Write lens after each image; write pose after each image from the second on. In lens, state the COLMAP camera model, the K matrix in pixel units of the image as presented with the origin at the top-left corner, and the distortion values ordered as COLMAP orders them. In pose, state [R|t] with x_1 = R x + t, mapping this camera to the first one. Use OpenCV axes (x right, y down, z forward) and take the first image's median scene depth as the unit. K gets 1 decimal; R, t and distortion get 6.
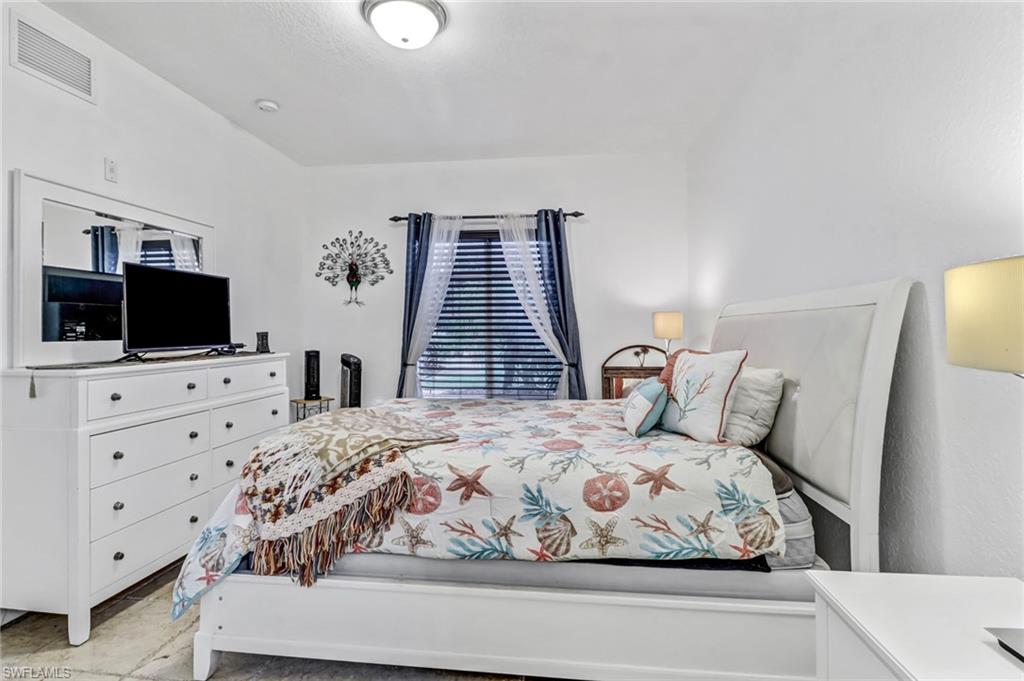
lens RADIAL K [[481.6, 0, 506.1], [0, 481.6, 333.4], [0, 0, 1]] dist [0.002845, -0.009635]
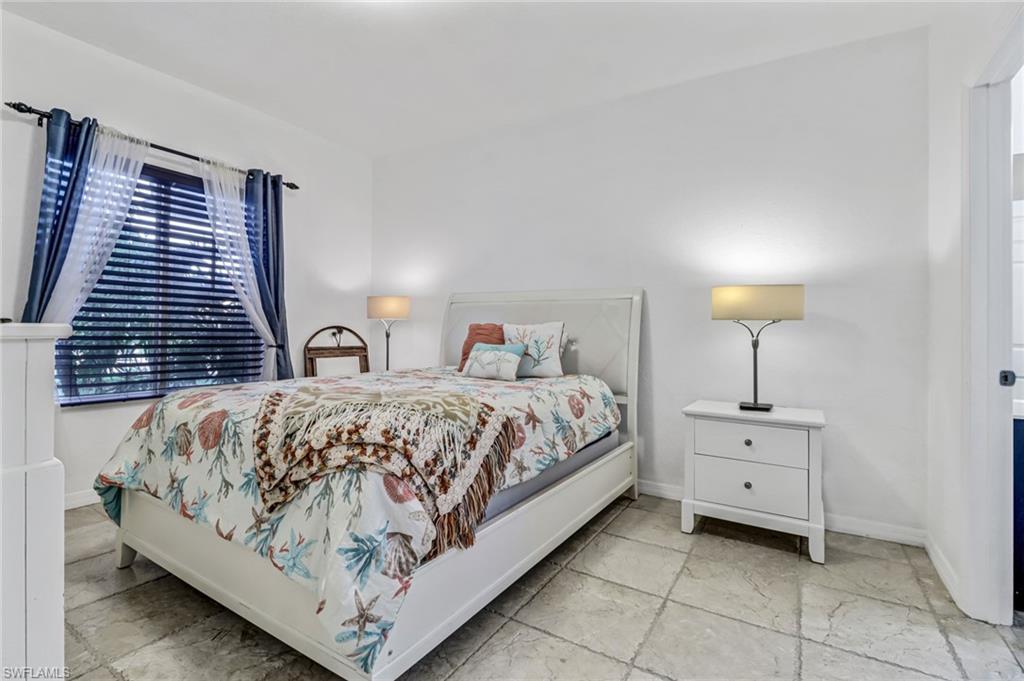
lens RADIAL K [[481.6, 0, 506.1], [0, 481.6, 333.4], [0, 0, 1]] dist [0.002845, -0.009635]
pose [[0.436526, 0.004773, 0.899679, -0.520721], [-0.010480, 0.999945, -0.000220, 0.037626], [-0.899631, -0.009333, 0.436552, 0.209566]]
